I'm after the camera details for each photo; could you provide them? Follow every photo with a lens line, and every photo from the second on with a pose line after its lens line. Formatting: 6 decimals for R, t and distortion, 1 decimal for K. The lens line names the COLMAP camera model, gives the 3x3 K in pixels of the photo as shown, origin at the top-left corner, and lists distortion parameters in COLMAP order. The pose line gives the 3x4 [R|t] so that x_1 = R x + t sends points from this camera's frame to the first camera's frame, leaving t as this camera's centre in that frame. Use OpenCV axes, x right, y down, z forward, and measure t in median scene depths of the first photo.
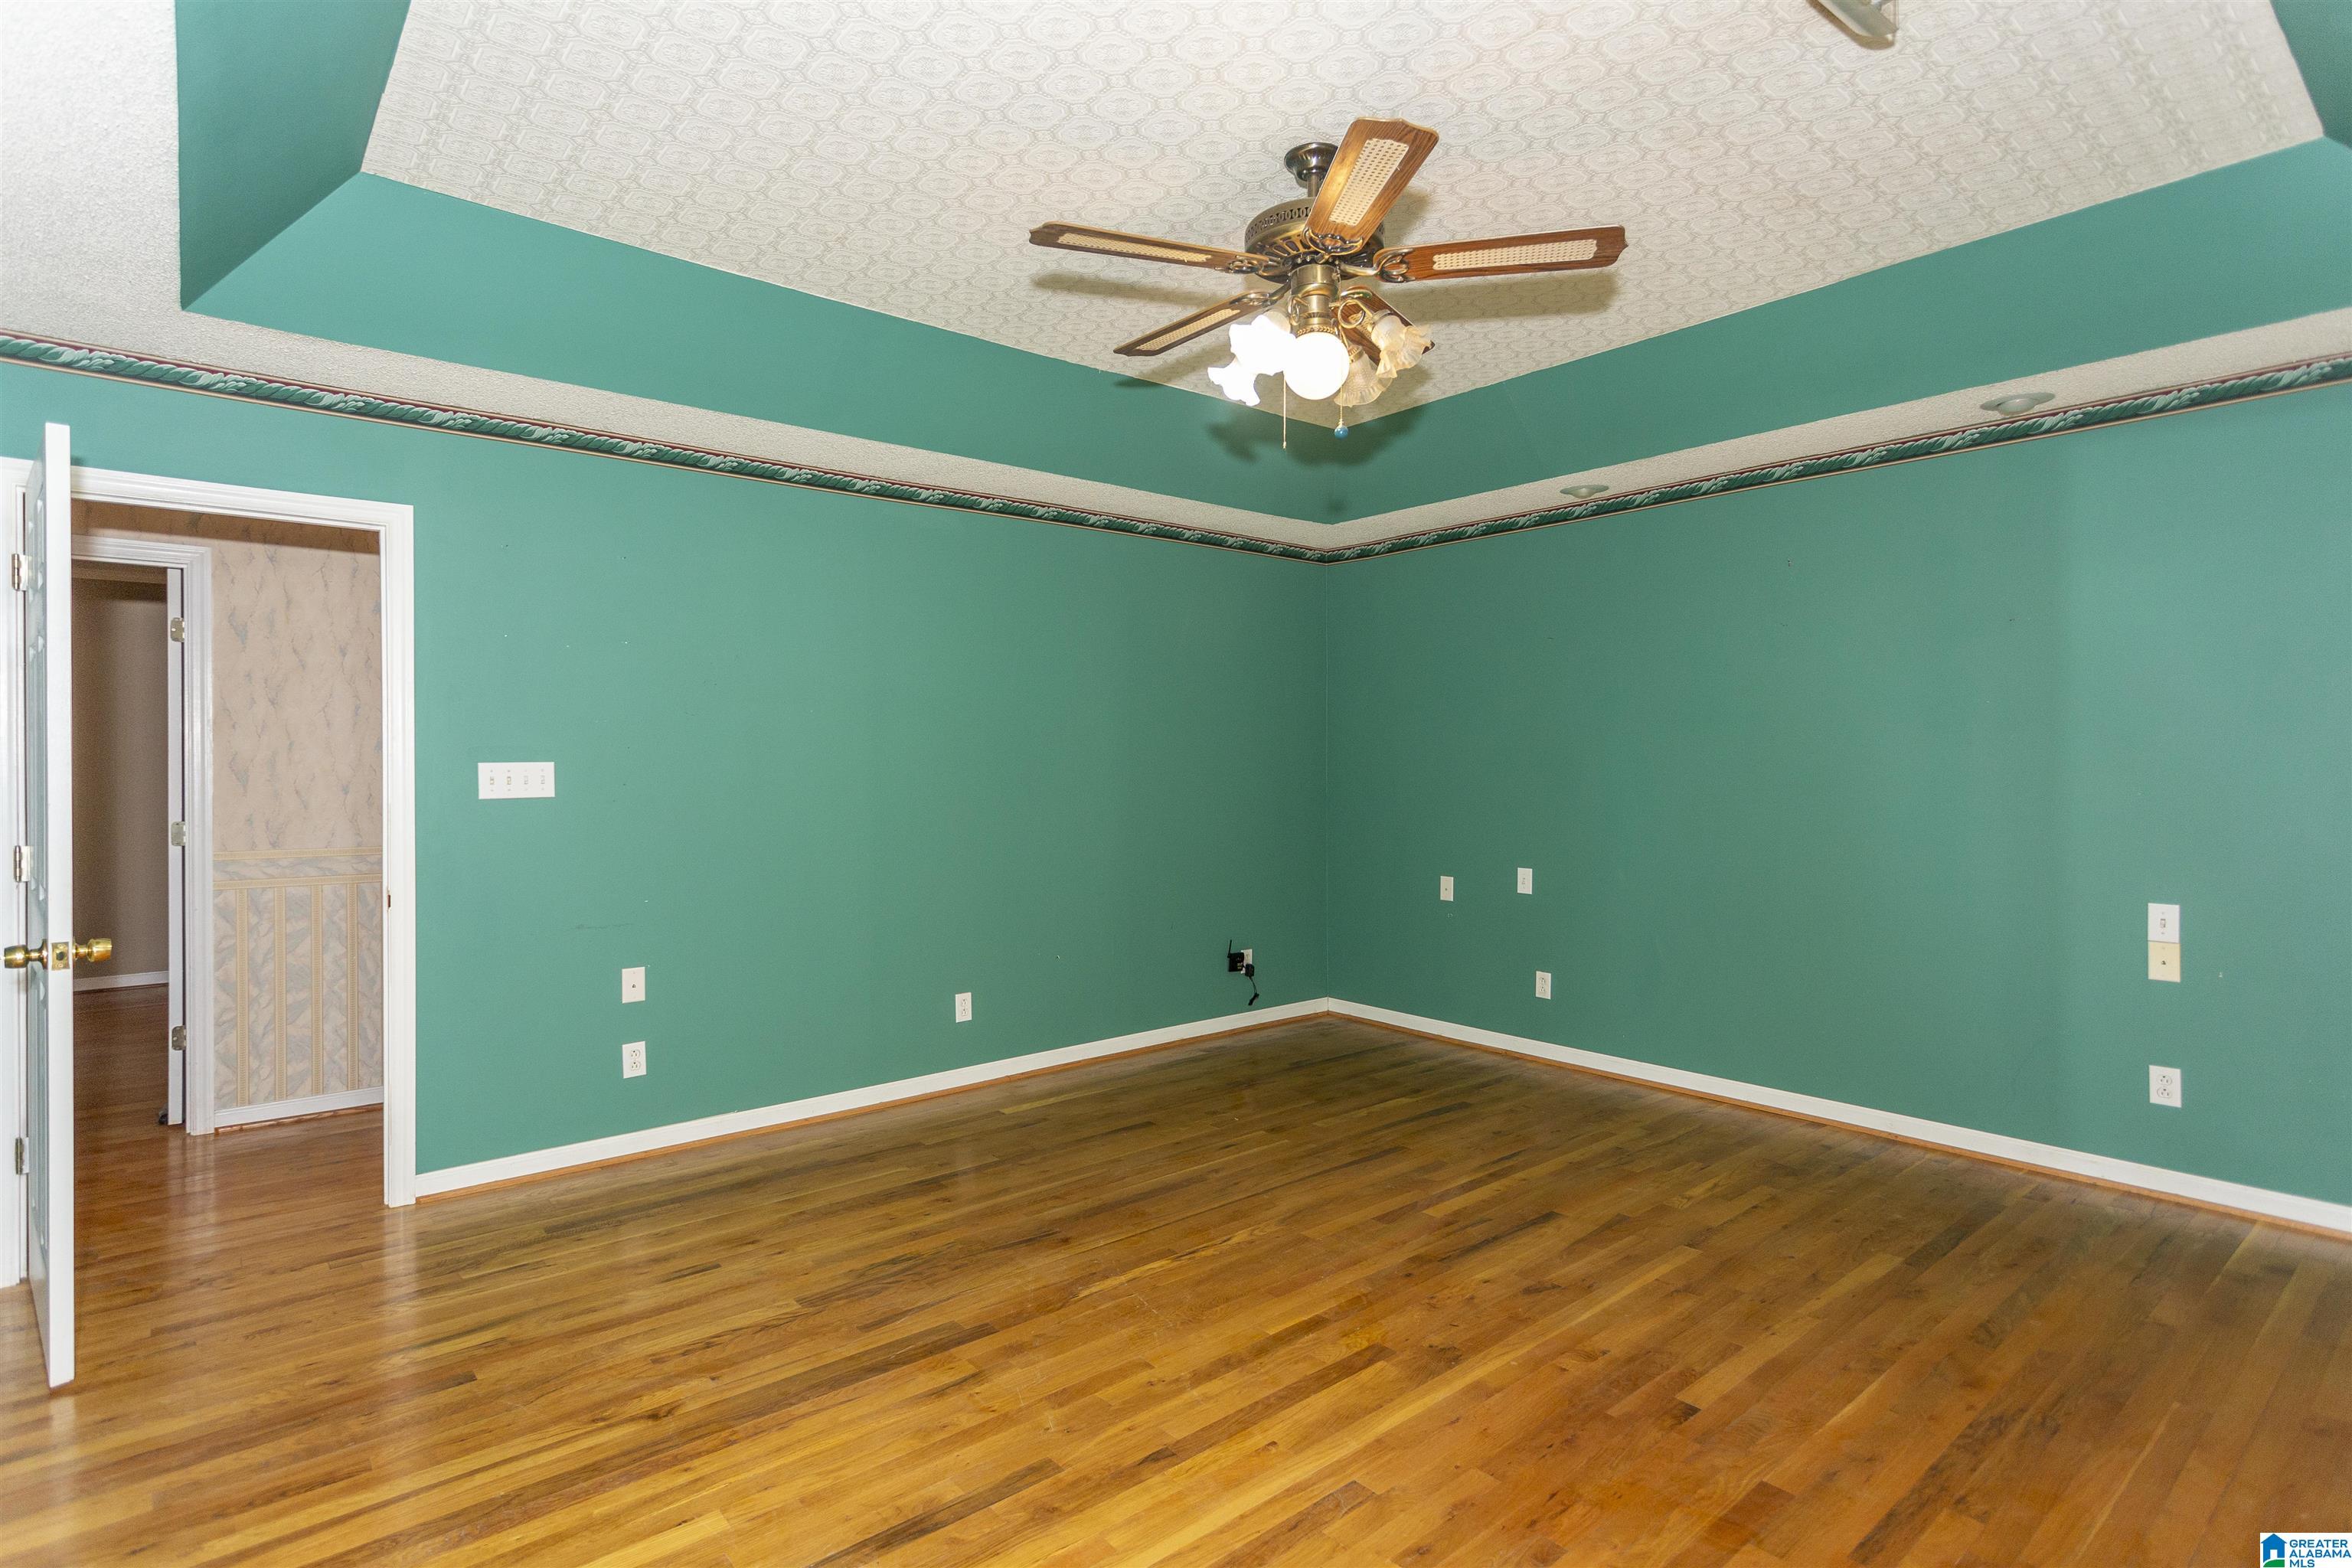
lens RADIAL K [[1118.1, 0, 1174.4], [0, 1118.1, 766.7], [0, 0, 1]] dist [0.005294, 0.001006]
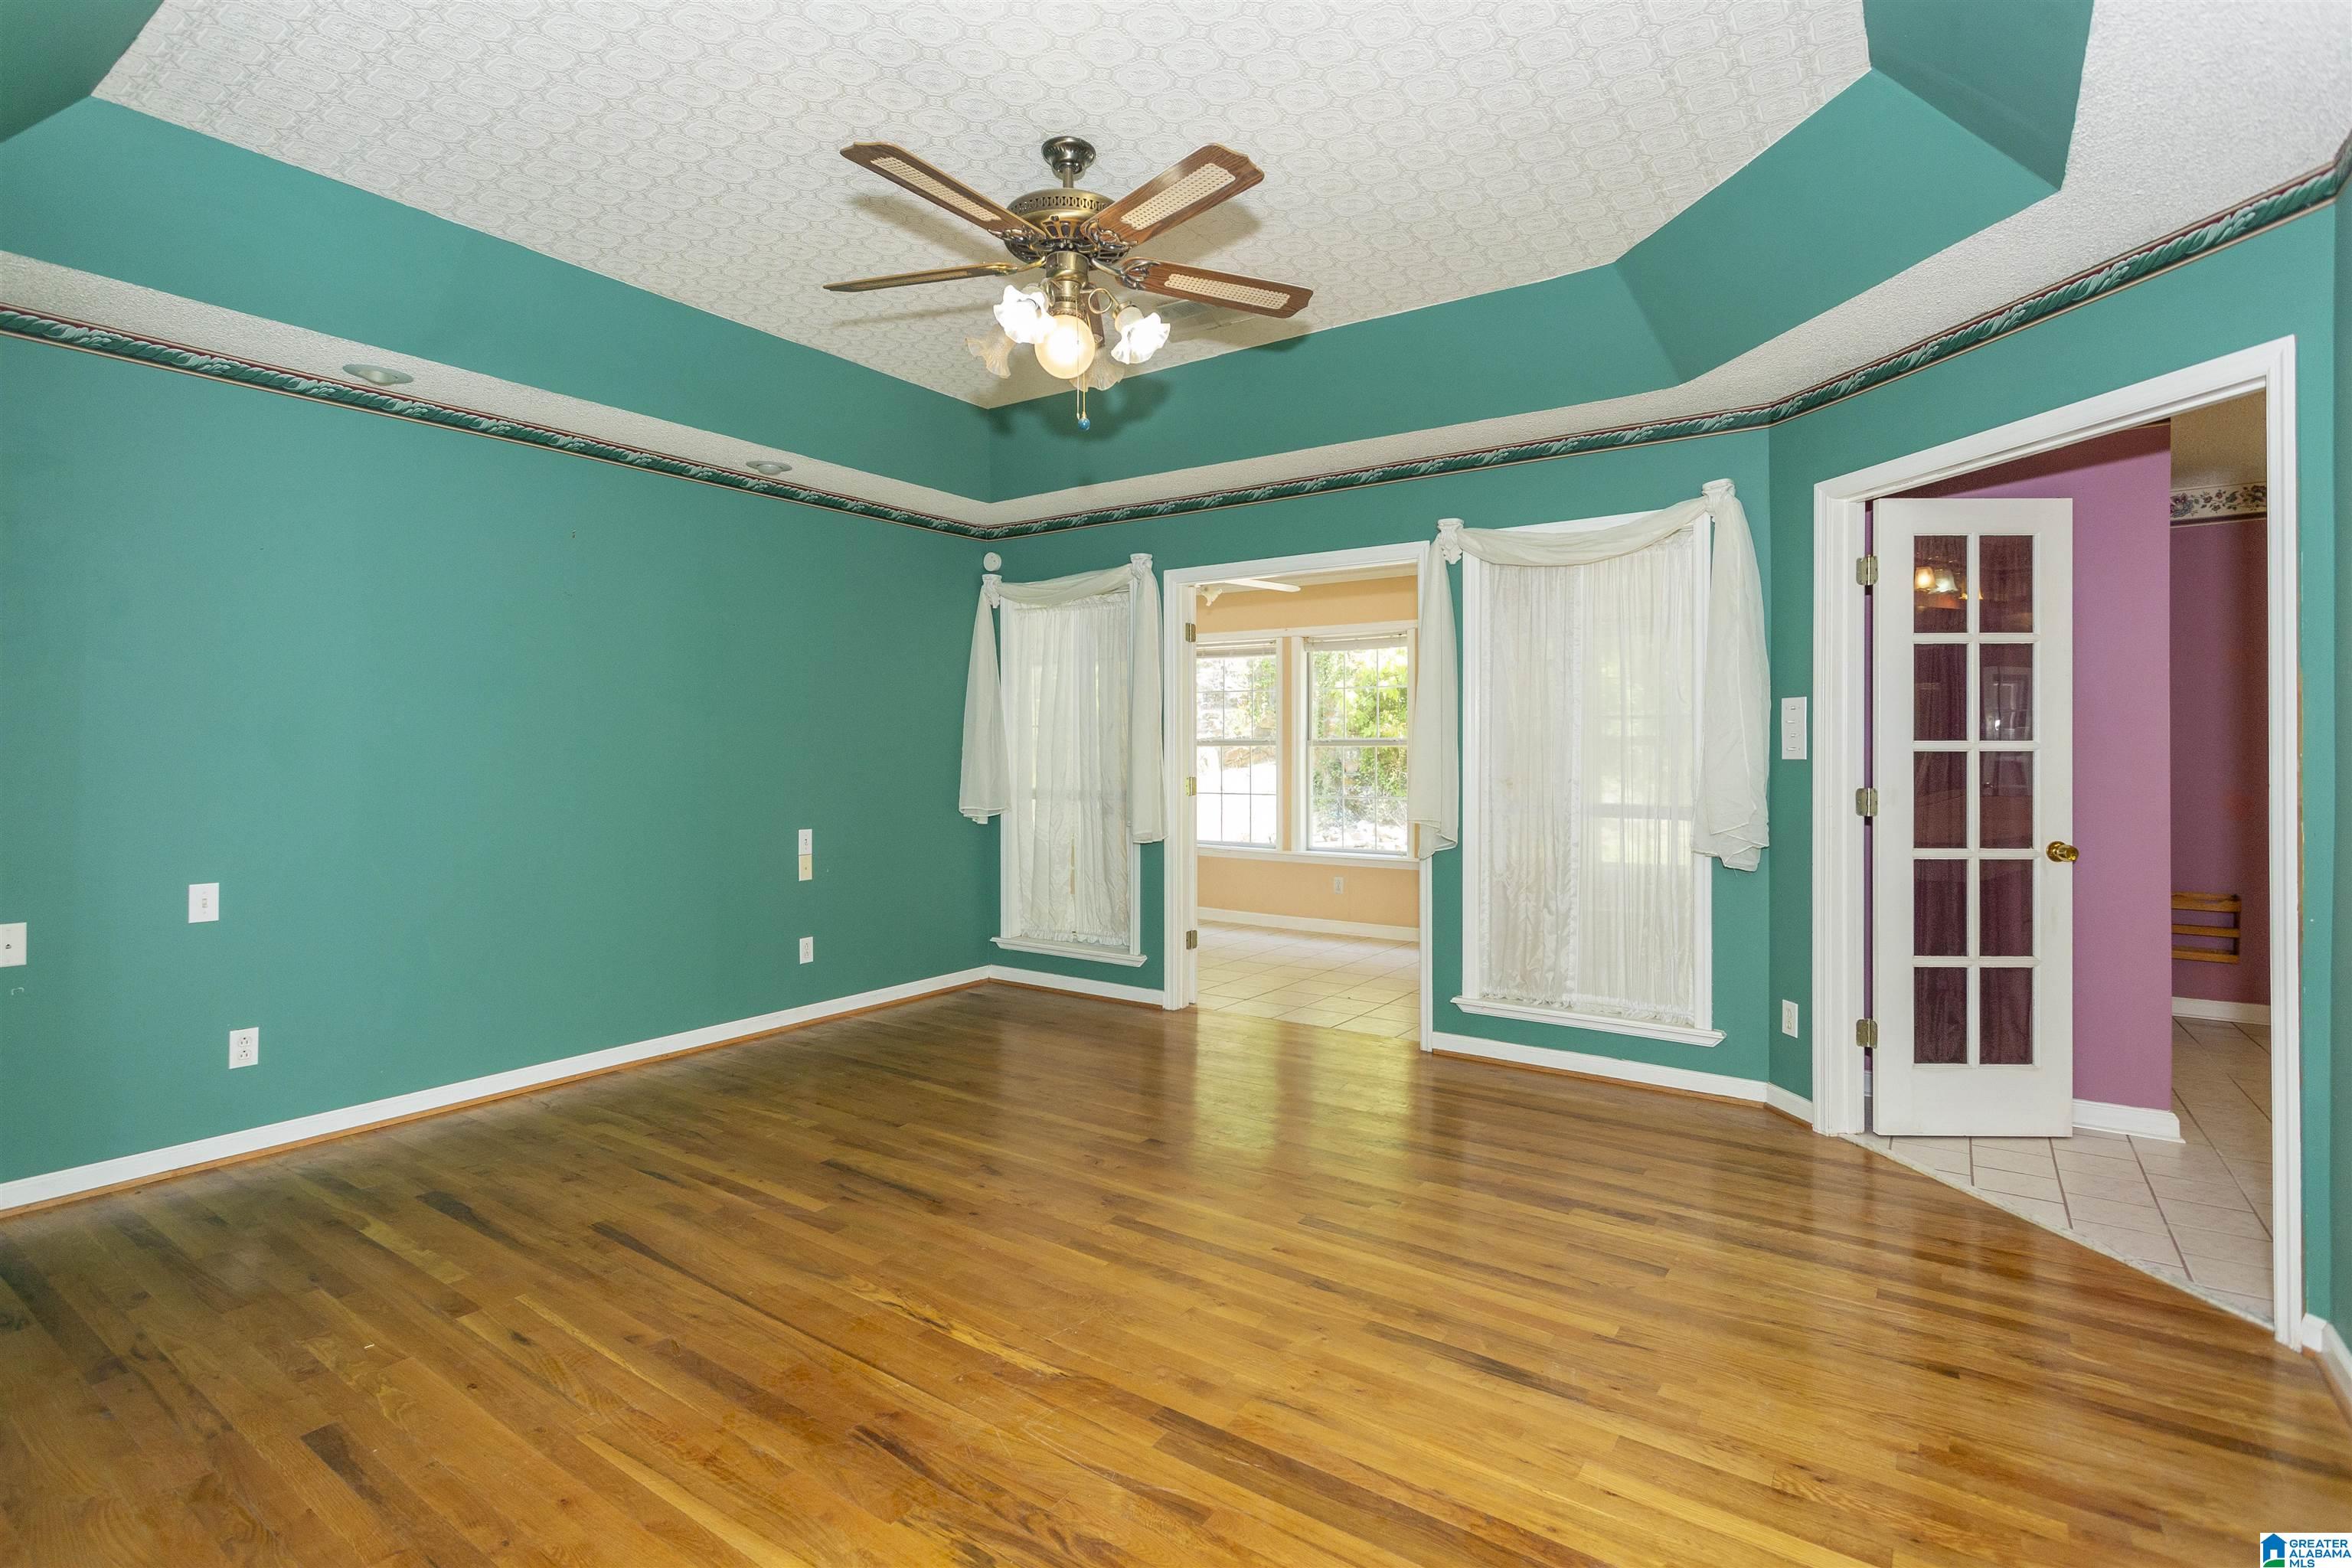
lens RADIAL K [[1118.1, 0, 1191.8], [0, 1118.1, 747.1], [0, 0, 1]] dist [0.005294, 0.001006]
pose [[-0.244089, 0.002580, 0.969749, -0.805696], [-0.000240, 0.999996, -0.002721, 0.017512], [-0.969753, -0.000897, -0.244088, 0.989577]]
